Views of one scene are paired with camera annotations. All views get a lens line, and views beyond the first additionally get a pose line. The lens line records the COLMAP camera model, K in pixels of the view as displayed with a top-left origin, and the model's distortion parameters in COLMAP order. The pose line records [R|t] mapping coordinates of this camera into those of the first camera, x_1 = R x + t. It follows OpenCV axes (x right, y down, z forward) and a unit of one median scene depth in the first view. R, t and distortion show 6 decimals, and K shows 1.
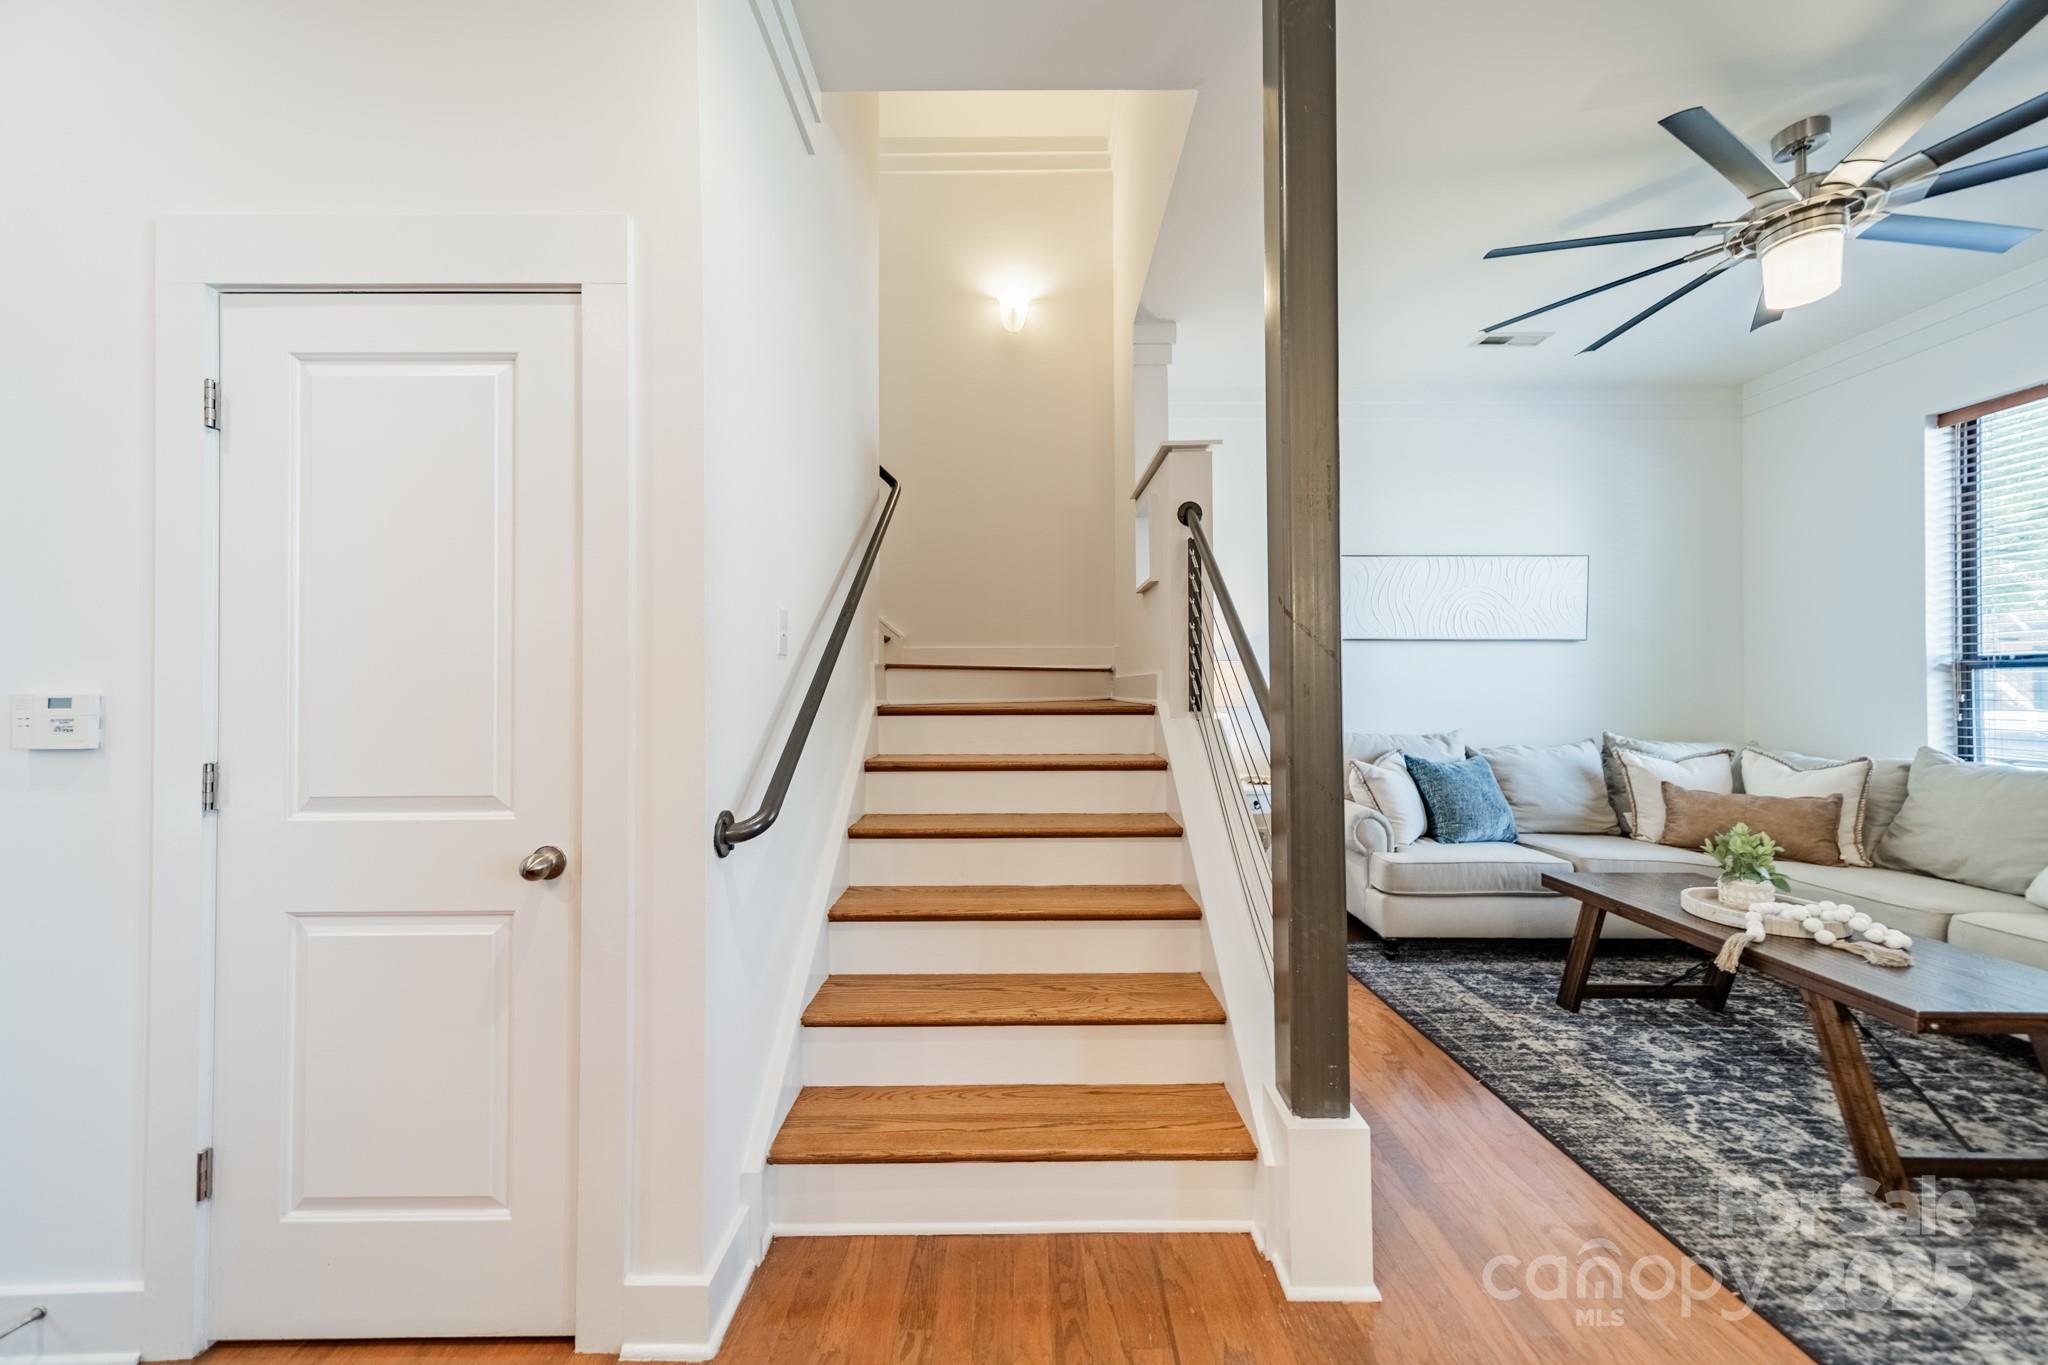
lens RADIAL K [[721.9, 0, 1029.0], [0, 721.9, 682.3], [0, 0, 1]] dist [0.007969, 0.000085]
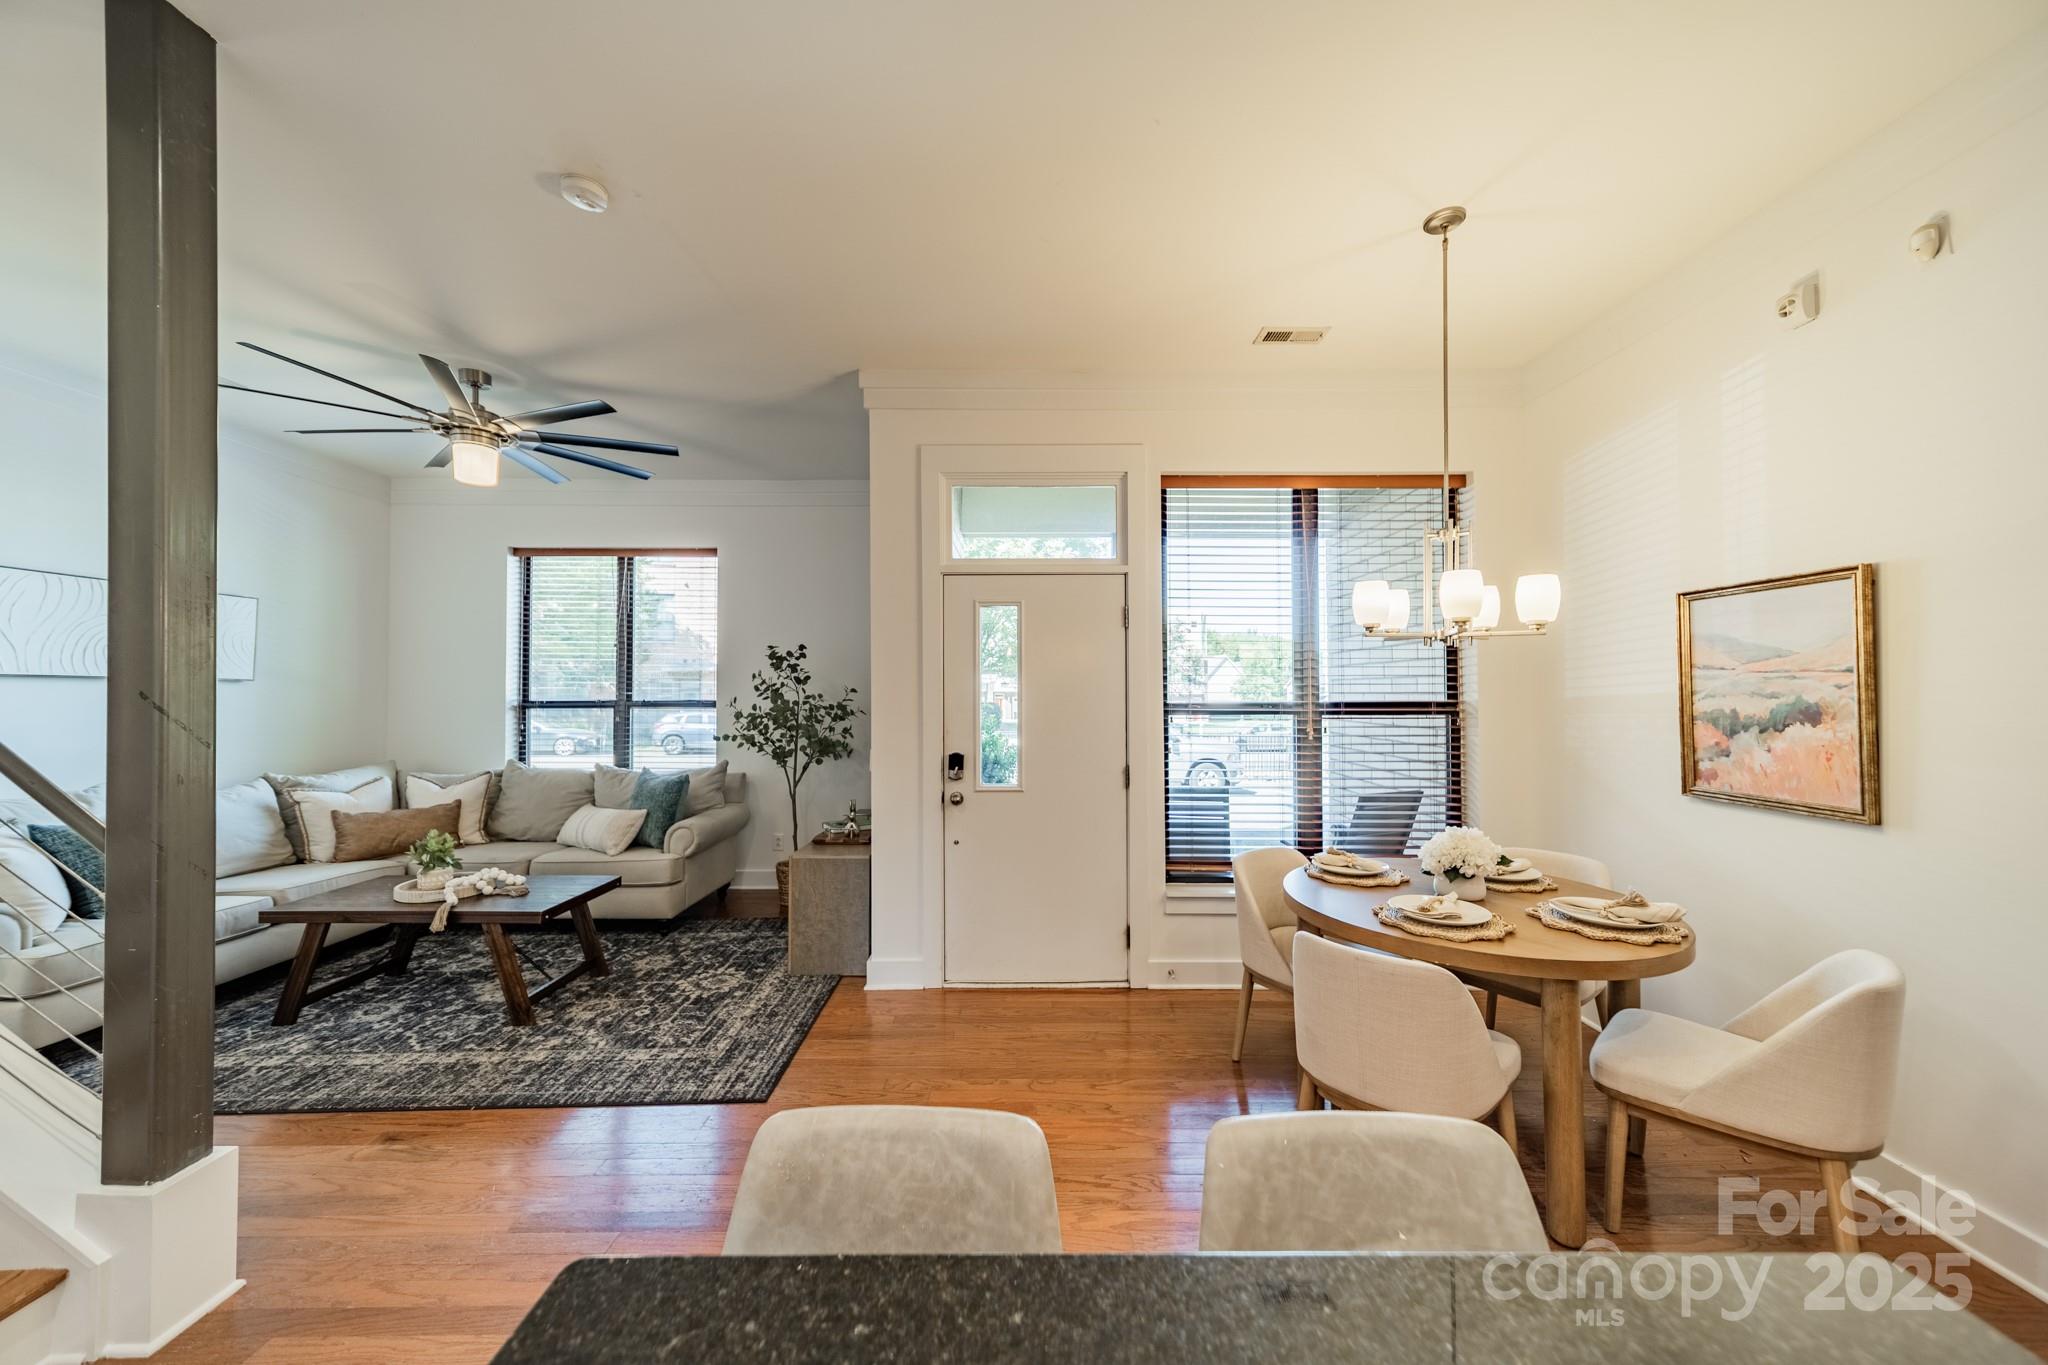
lens RADIAL K [[721.9, 0, 1029.0], [0, 721.9, 682.3], [0, 0, 1]] dist [0.007969, 0.000085]
pose [[0.005109, 0.017752, 0.999829, -0.444136], [-0.007968, 0.999811, -0.017711, -0.079569], [-0.999955, -0.007876, 0.005249, -0.176294]]
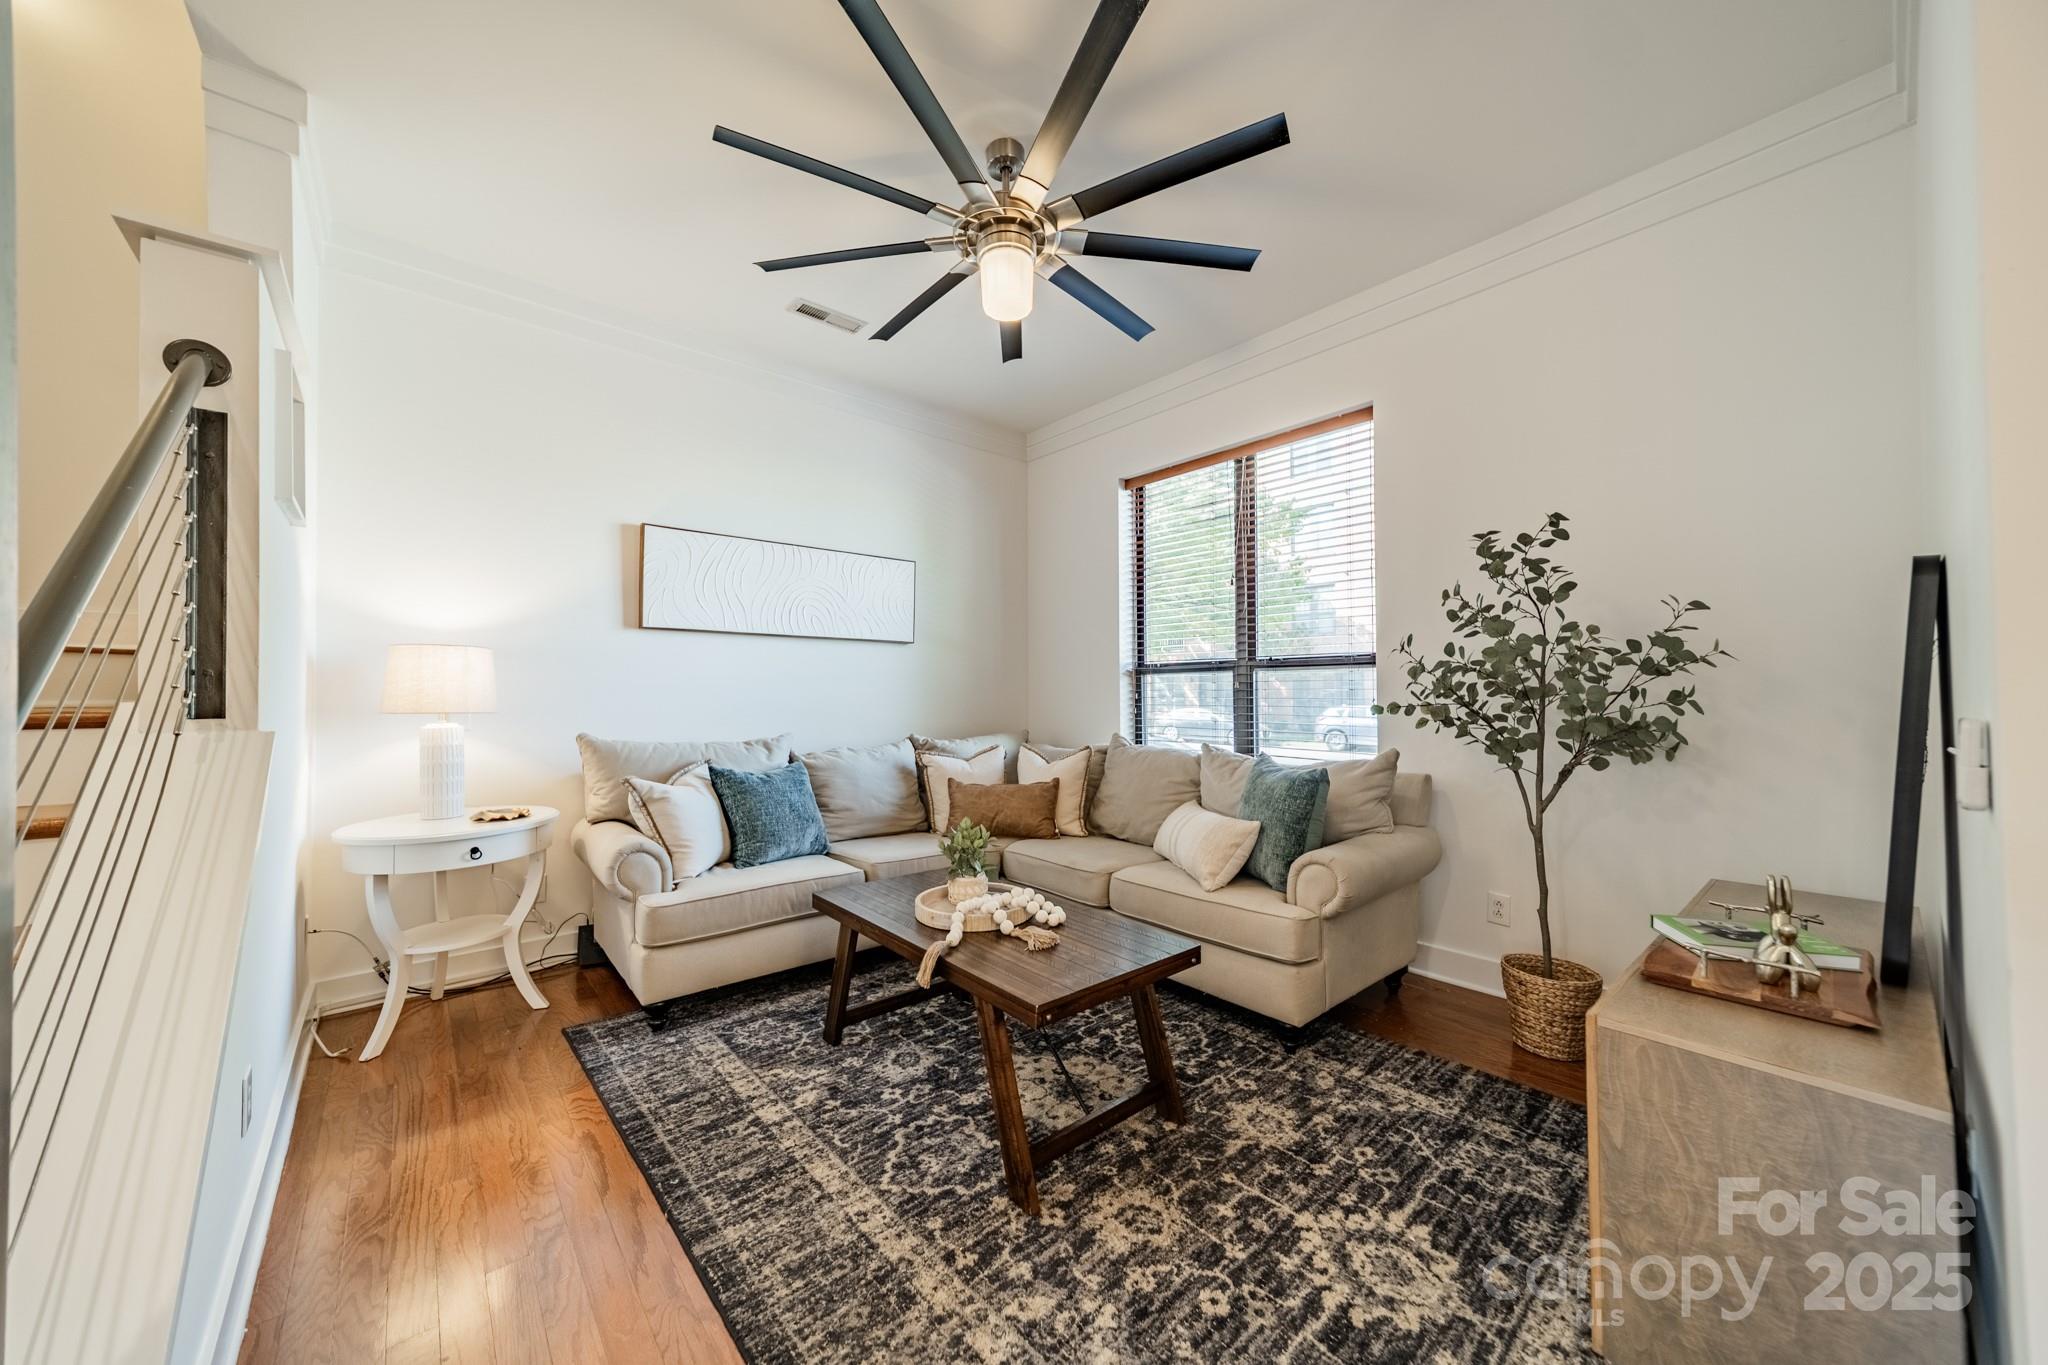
lens RADIAL K [[721.9, 0, 1029.0], [0, 721.9, 682.3], [0, 0, 1]] dist [0.007969, 0.000085]
pose [[0.762553, 0.009324, 0.646859, 0.392787], [-0.002070, 0.999926, -0.011973, 0.018137], [-0.646922, 0.007791, 0.762516, 0.180798]]
